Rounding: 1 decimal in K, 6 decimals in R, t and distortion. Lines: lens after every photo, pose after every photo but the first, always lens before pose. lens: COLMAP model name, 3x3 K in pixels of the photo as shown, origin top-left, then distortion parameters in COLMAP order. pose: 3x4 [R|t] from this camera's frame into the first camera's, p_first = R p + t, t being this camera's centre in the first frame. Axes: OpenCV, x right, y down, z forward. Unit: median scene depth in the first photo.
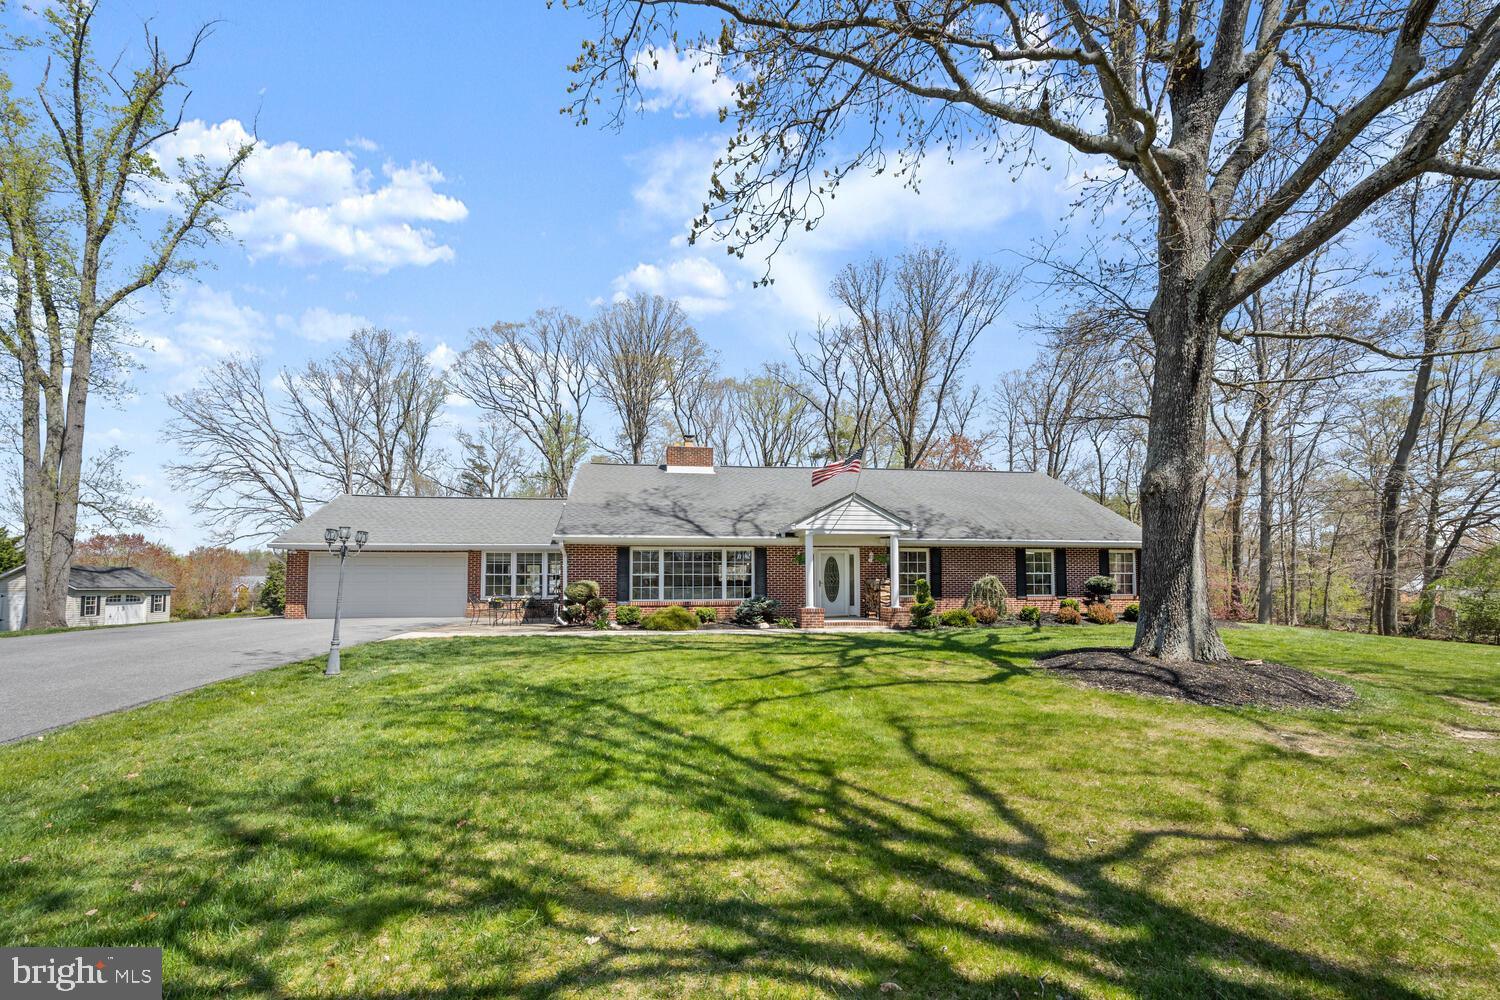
lens RADIAL K [[632.4, 0, 755.4], [0, 632.4, 545.2], [0, 0, 1]] dist [-0.001676, 0.000463]
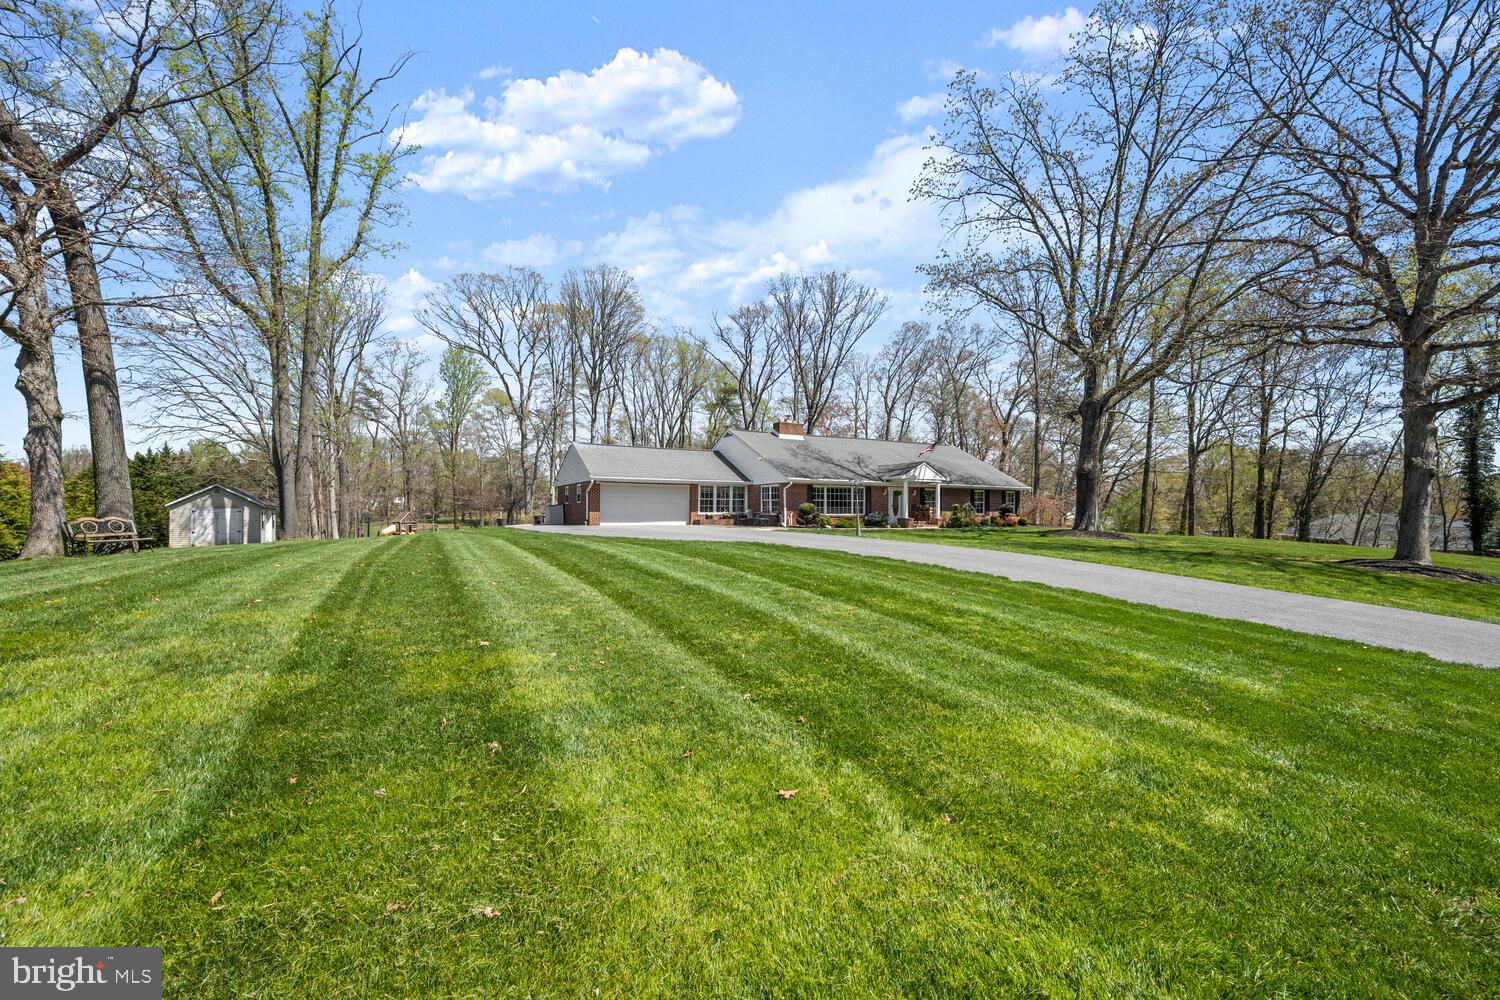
lens RADIAL K [[615.8, 0, 752.8], [0, 615.8, 564.2], [0, 0, 1]] dist [-0.032399, -0.000108]
pose [[0.941010, -0.022780, 0.337612, -0.911433], [-0.026368, 0.989761, 0.140277, -0.014770], [-0.337351, -0.140904, 0.930774, -0.605731]]
